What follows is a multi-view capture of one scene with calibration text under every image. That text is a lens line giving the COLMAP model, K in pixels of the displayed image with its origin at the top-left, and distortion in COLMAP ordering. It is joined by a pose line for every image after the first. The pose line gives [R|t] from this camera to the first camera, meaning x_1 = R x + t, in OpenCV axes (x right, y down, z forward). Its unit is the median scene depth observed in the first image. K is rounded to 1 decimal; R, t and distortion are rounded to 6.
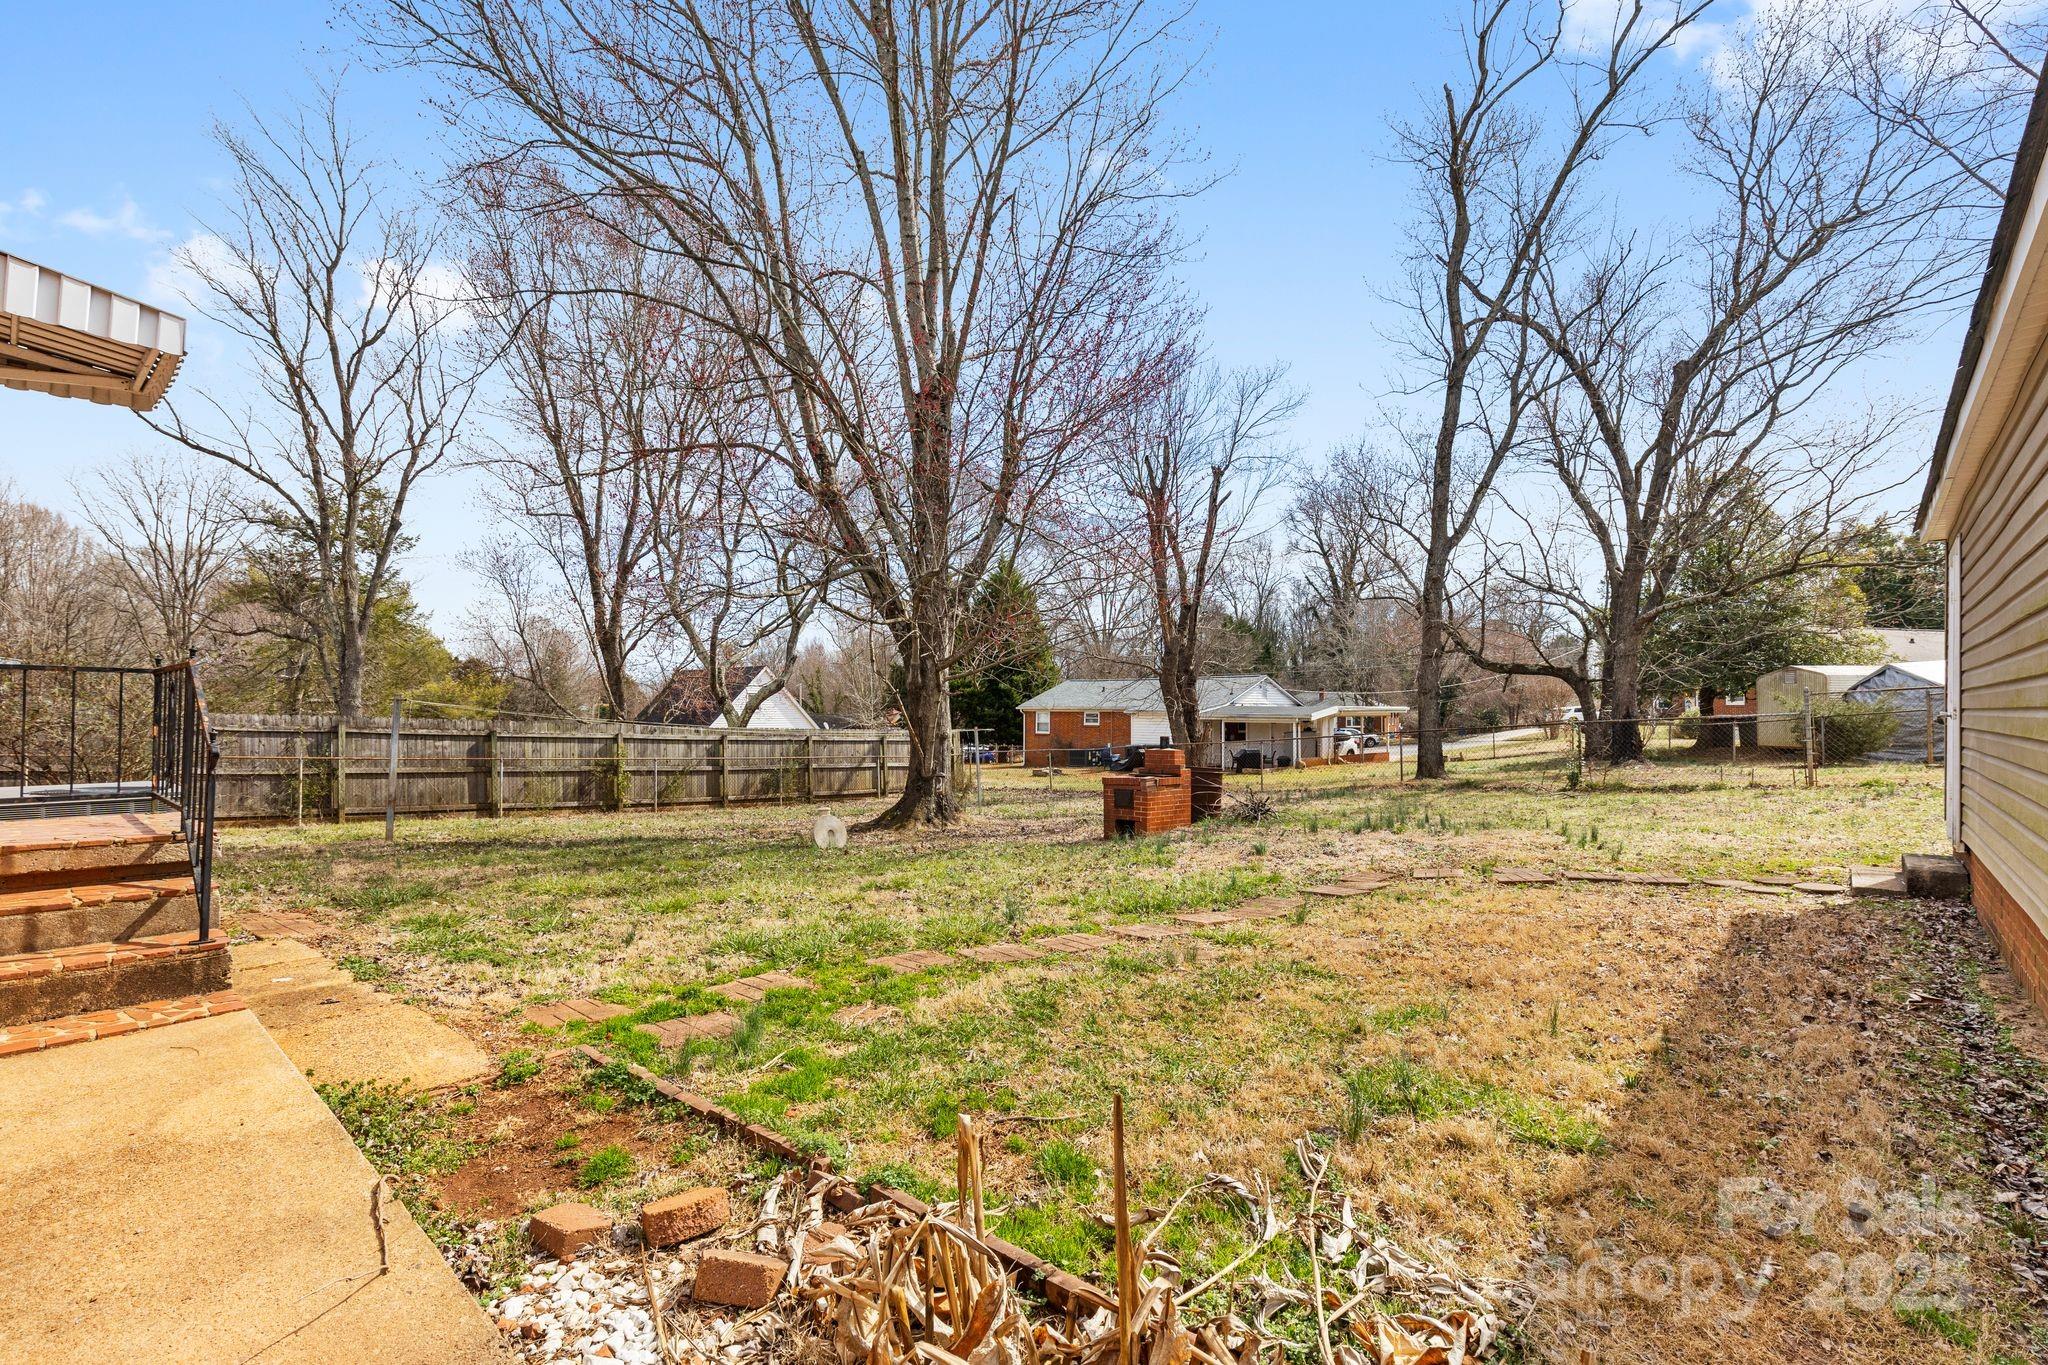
lens RADIAL K [[928.7, 0, 1032.3], [0, 928.7, 689.3], [0, 0, 1]] dist [0.005749, 0.000130]
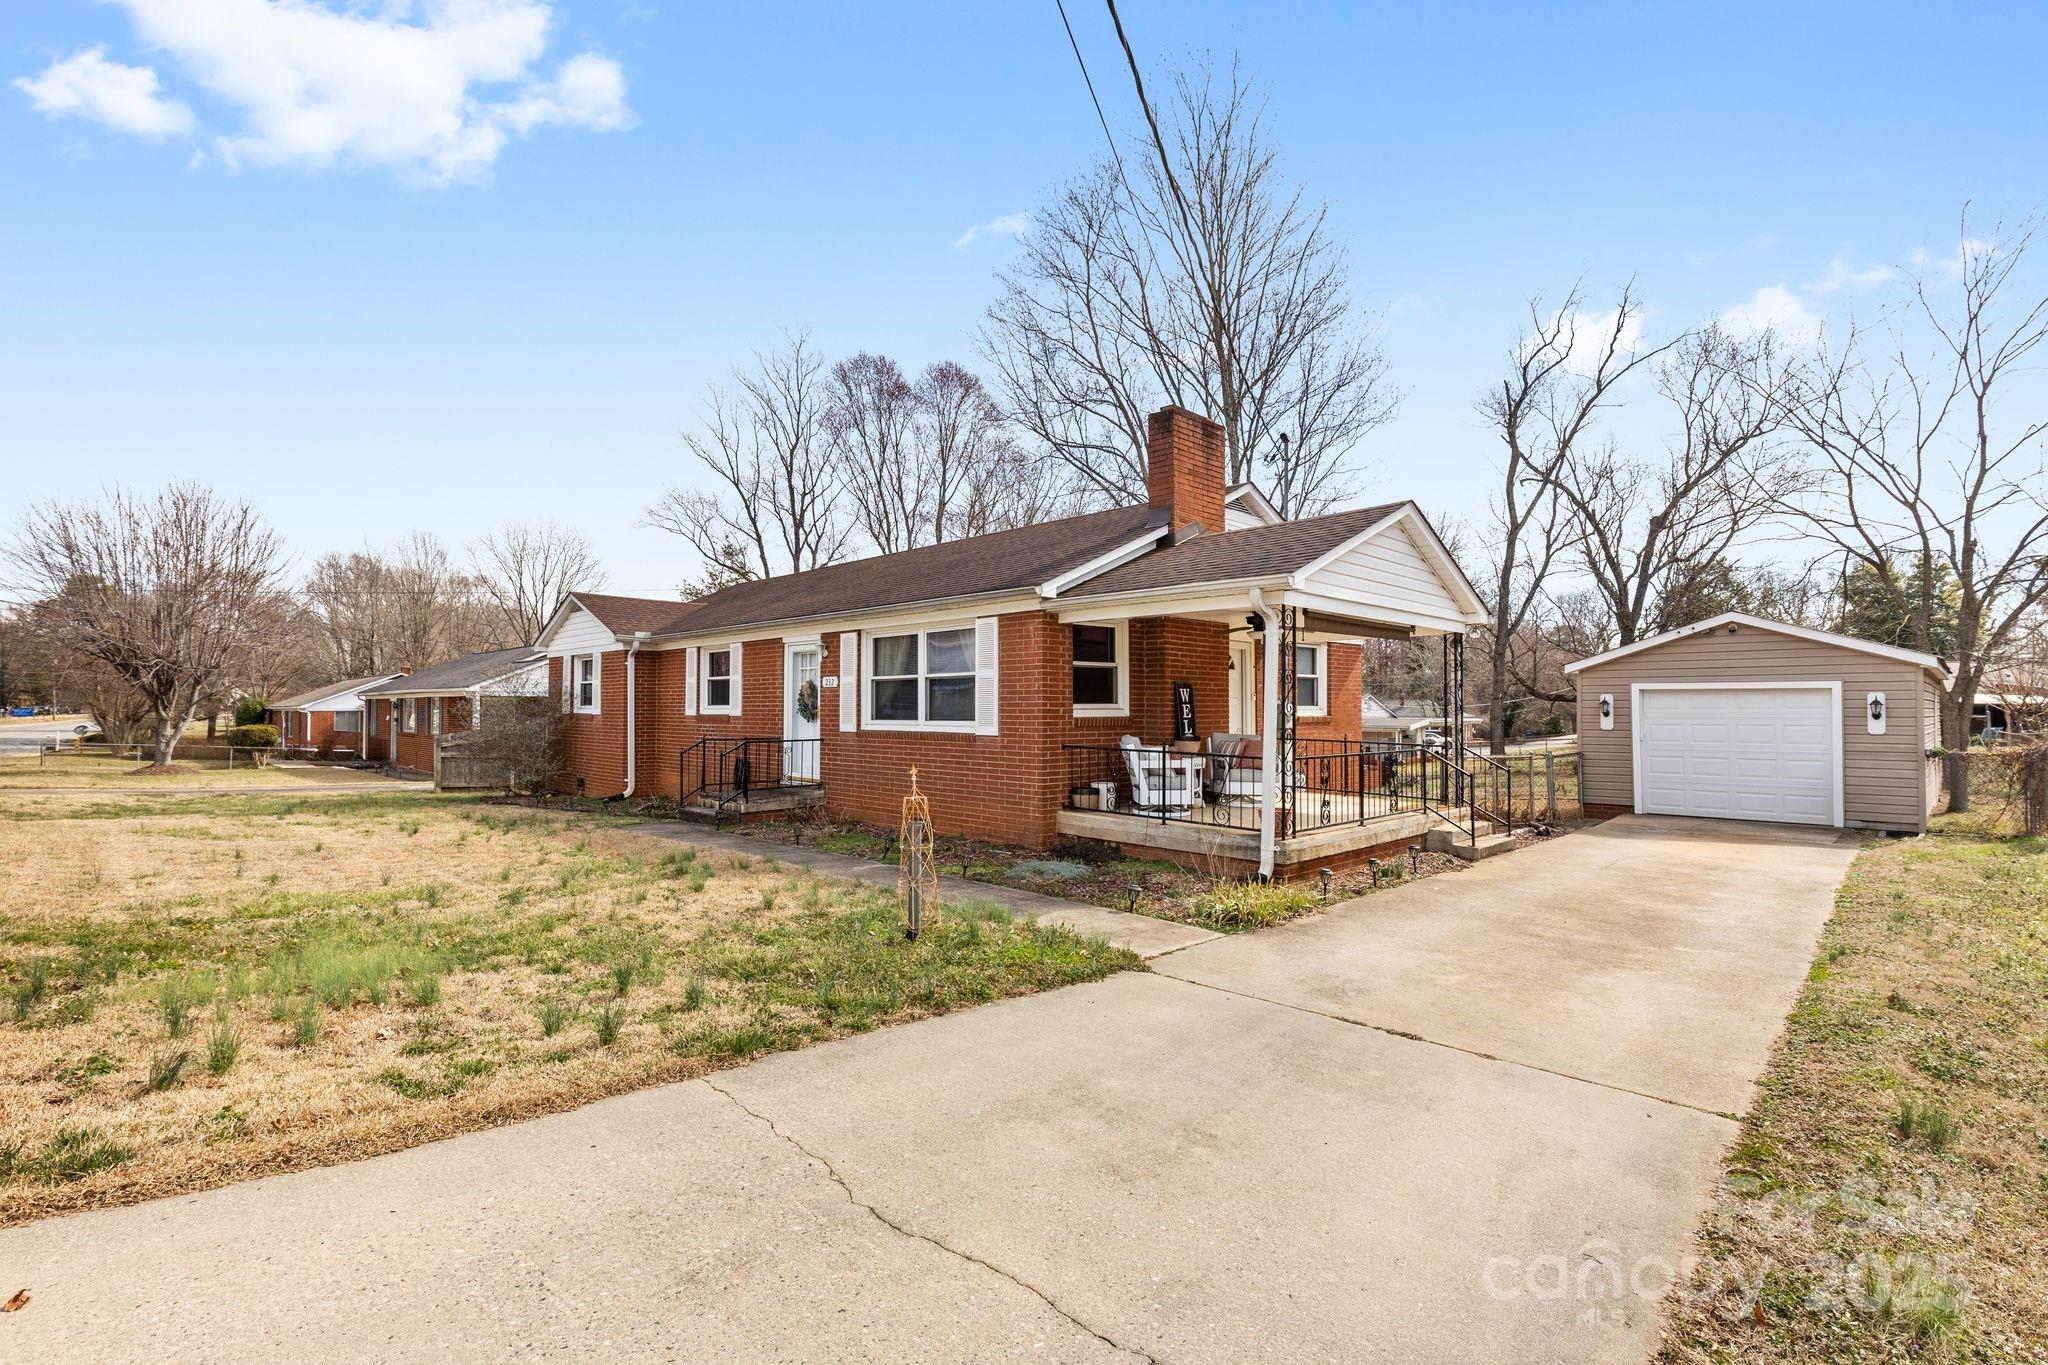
lens RADIAL K [[928.7, 0, 1025.3], [0, 928.7, 696.2], [0, 0, 1]] dist [0.005749, 0.000130]
pose [[0.997577, -0.003630, -0.069470, -0.263401], [0.004169, 0.999962, 0.007616, -0.044910], [0.069440, -0.007887, 0.997555, -0.631948]]
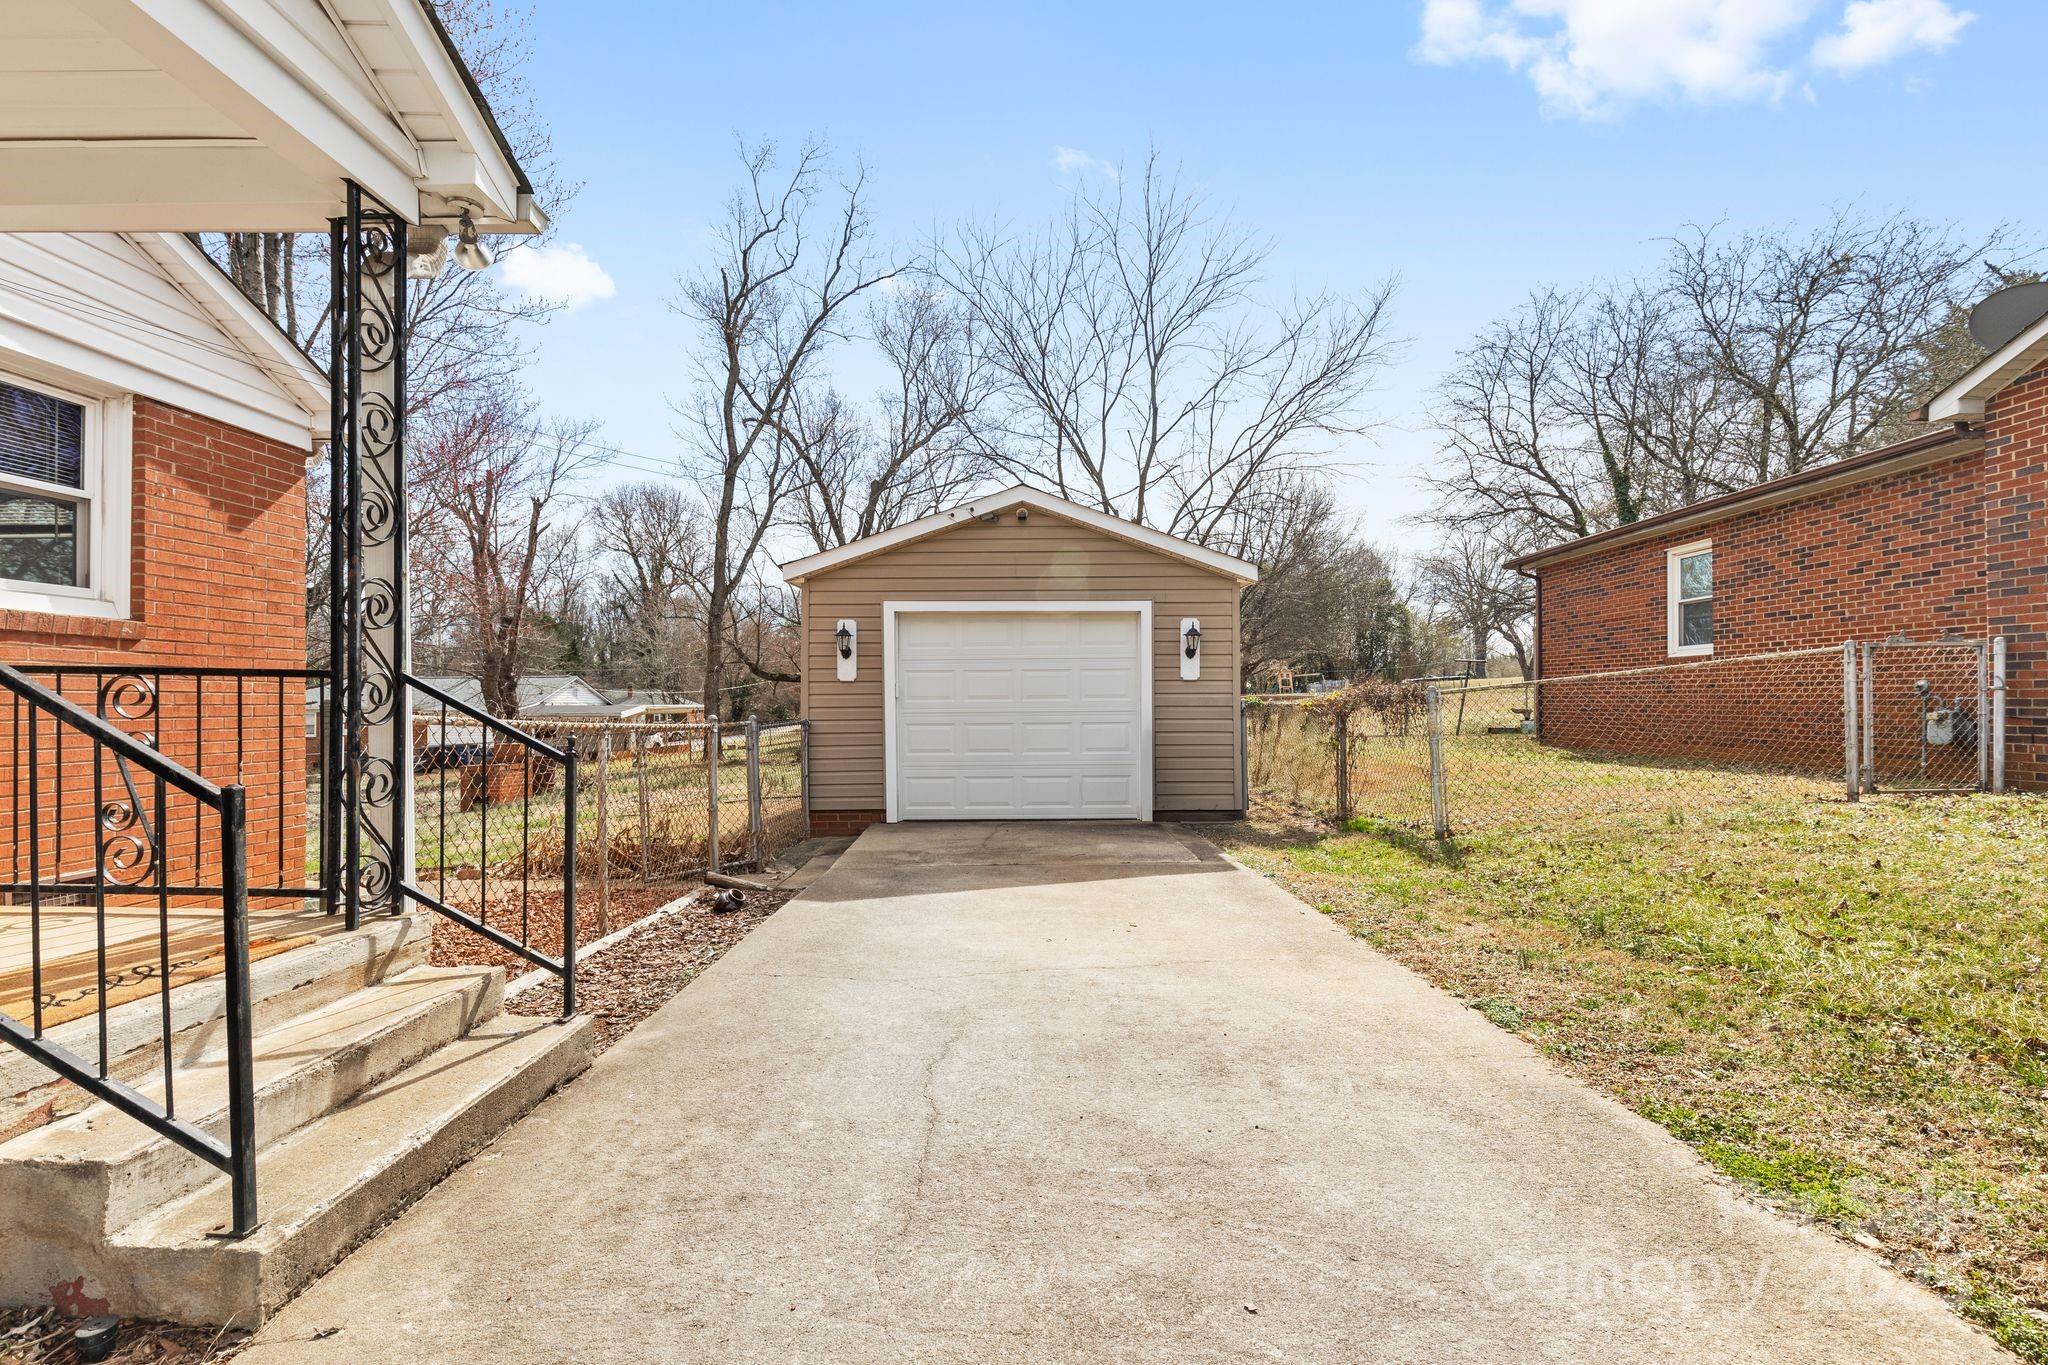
lens RADIAL K [[928.7, 0, 1026.6], [0, 928.7, 688.4], [0, 0, 1]] dist [0.005749, 0.000130]
pose [[0.761668, 0.002114, 0.647964, -0.089336], [-0.005347, 0.999981, 0.003022, -0.013199], [-0.647946, -0.005767, 0.761665, -0.284476]]
